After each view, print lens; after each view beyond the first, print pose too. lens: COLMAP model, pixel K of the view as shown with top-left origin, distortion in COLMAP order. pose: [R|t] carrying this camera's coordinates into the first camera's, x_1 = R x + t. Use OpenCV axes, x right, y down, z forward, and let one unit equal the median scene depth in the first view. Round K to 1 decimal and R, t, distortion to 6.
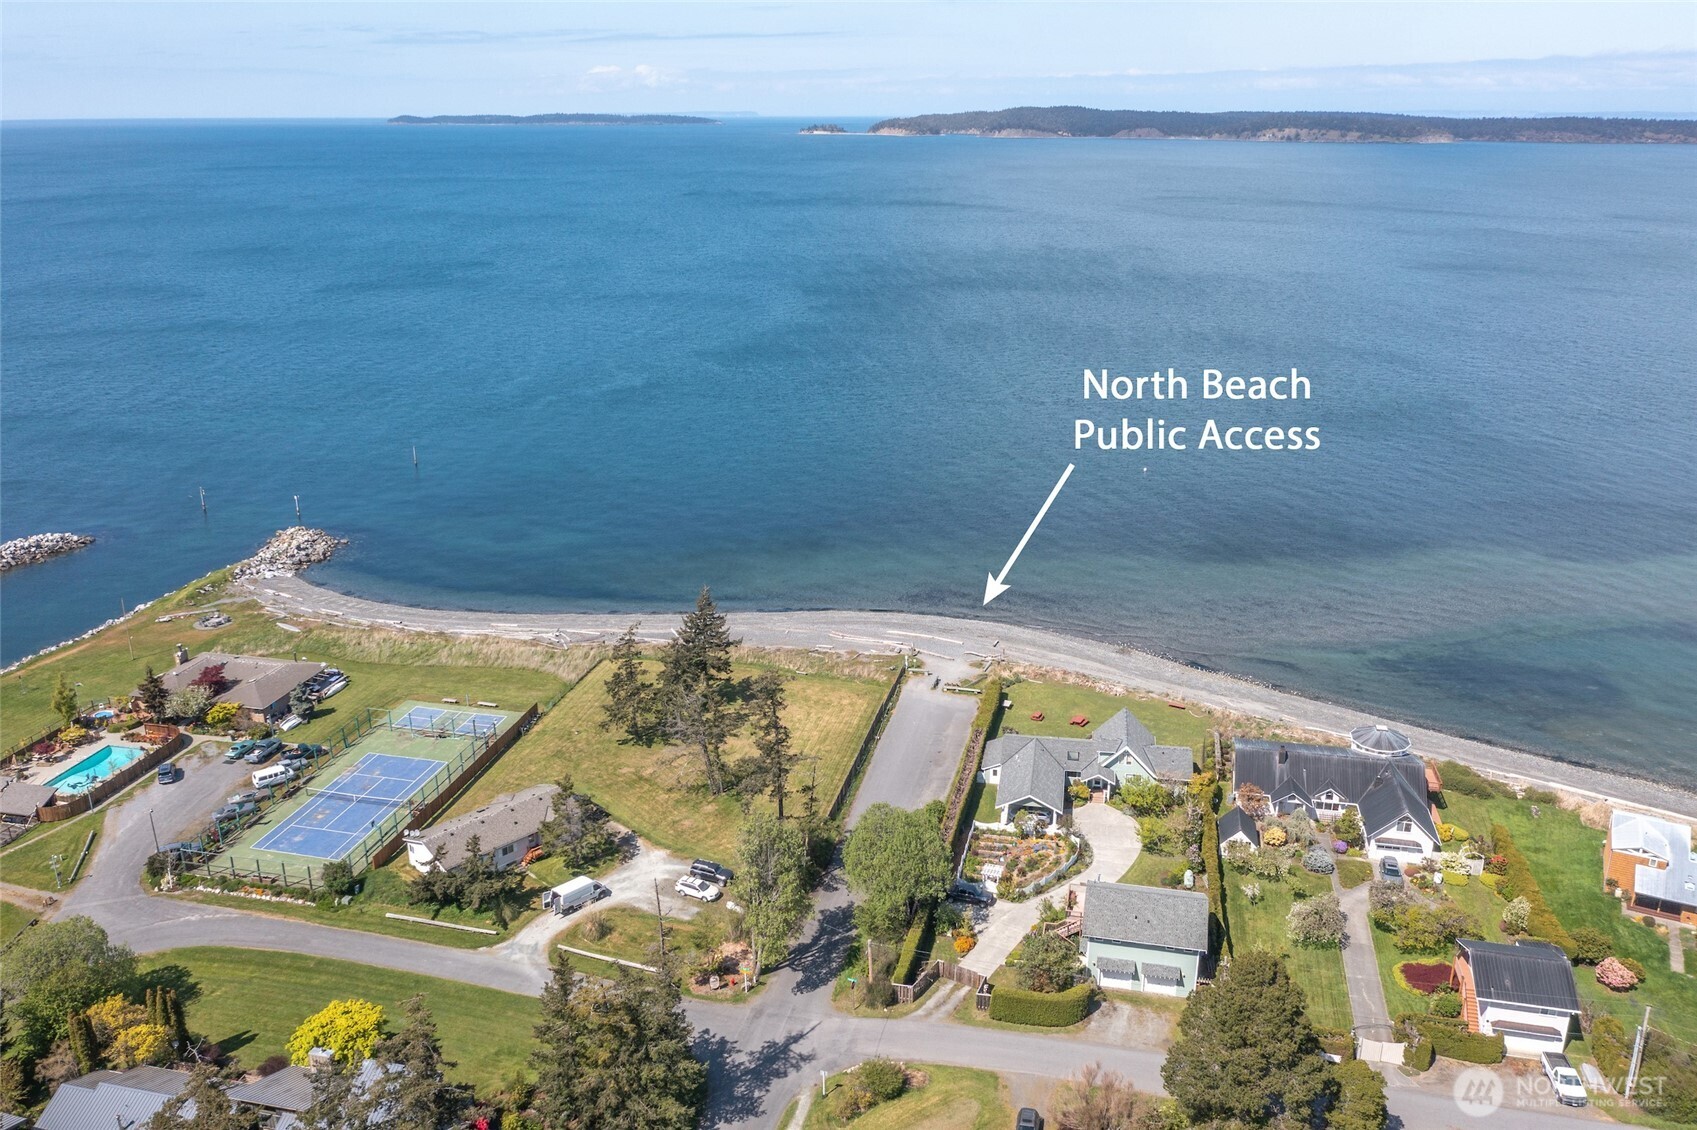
lens RADIAL K [[1345.5, 0, 848.5], [0, 1345.5, 565.0], [0, 0, 1]] dist [-0.024063, 0.055148]
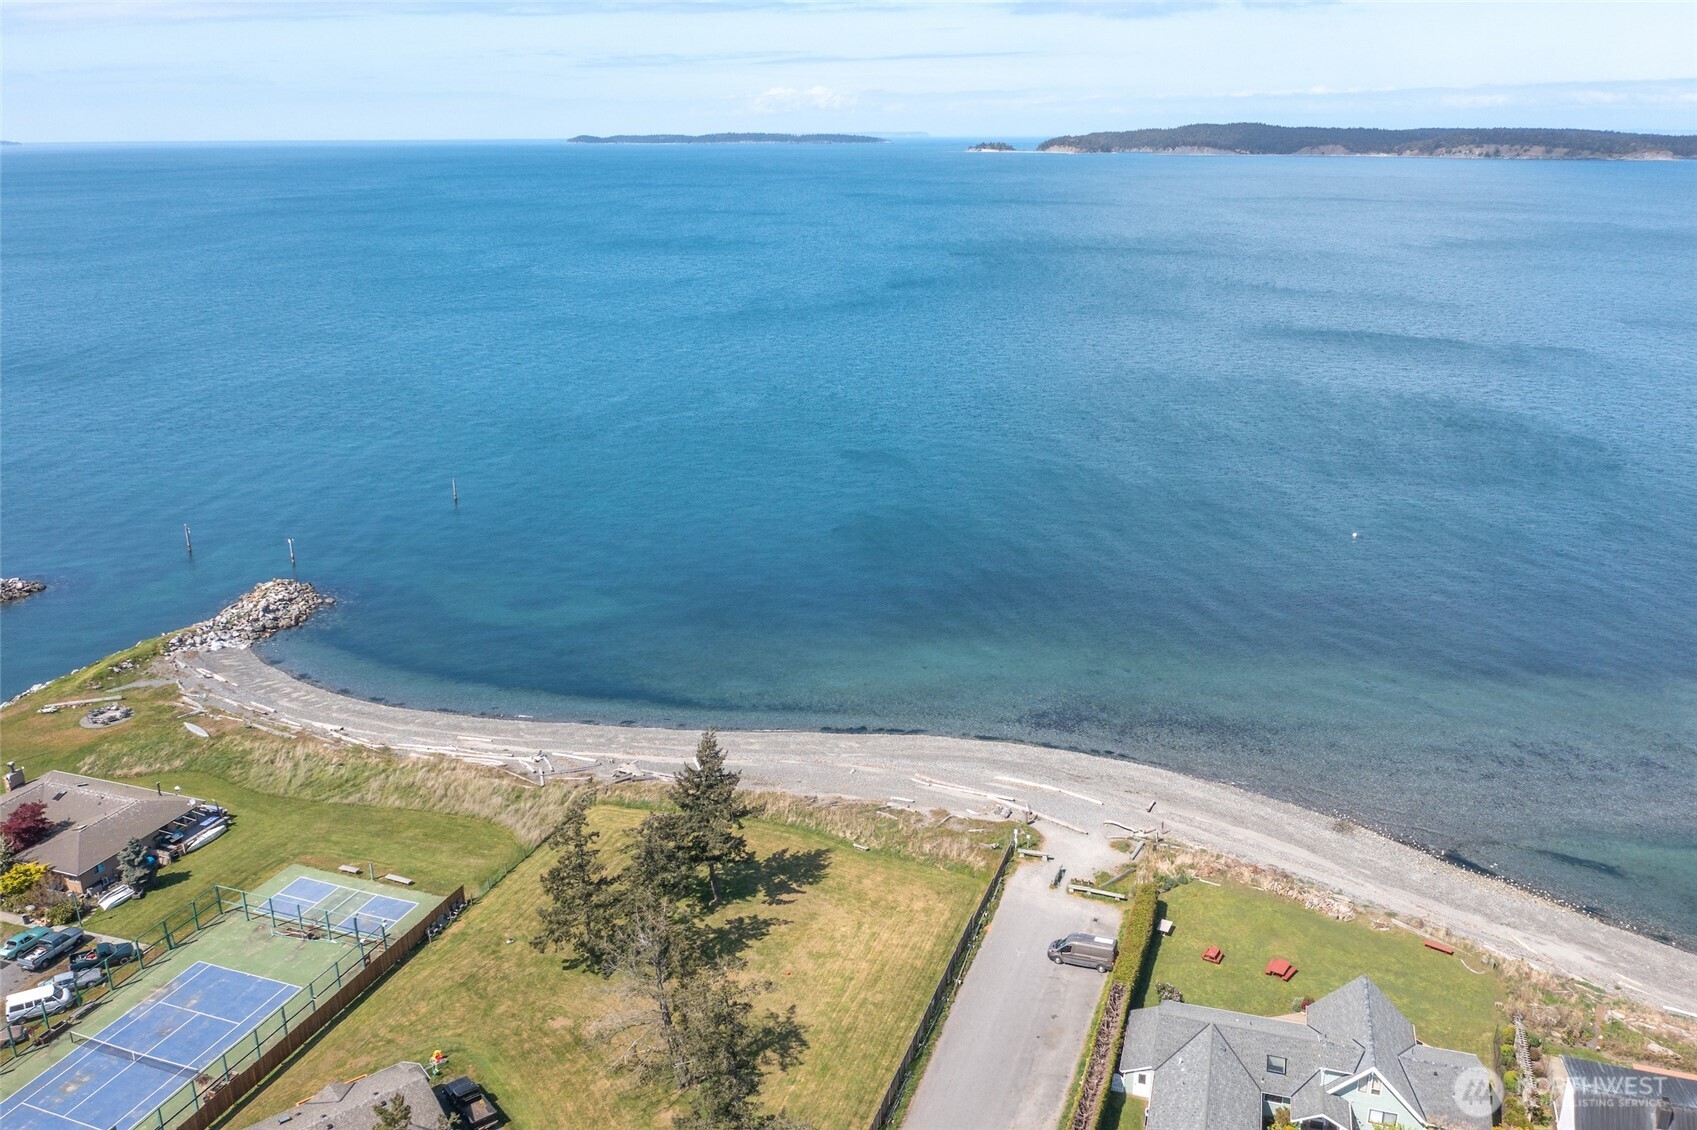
lens RADIAL K [[1345.5, 0, 848.5], [0, 1345.5, 565.0], [0, 0, 1]] dist [-0.024063, 0.055148]
pose [[0.992749, 0.034641, -0.115103, 0.032931], [-0.036266, 0.999270, -0.012051, -0.055047], [0.114601, 0.016138, 0.993280, 0.320707]]
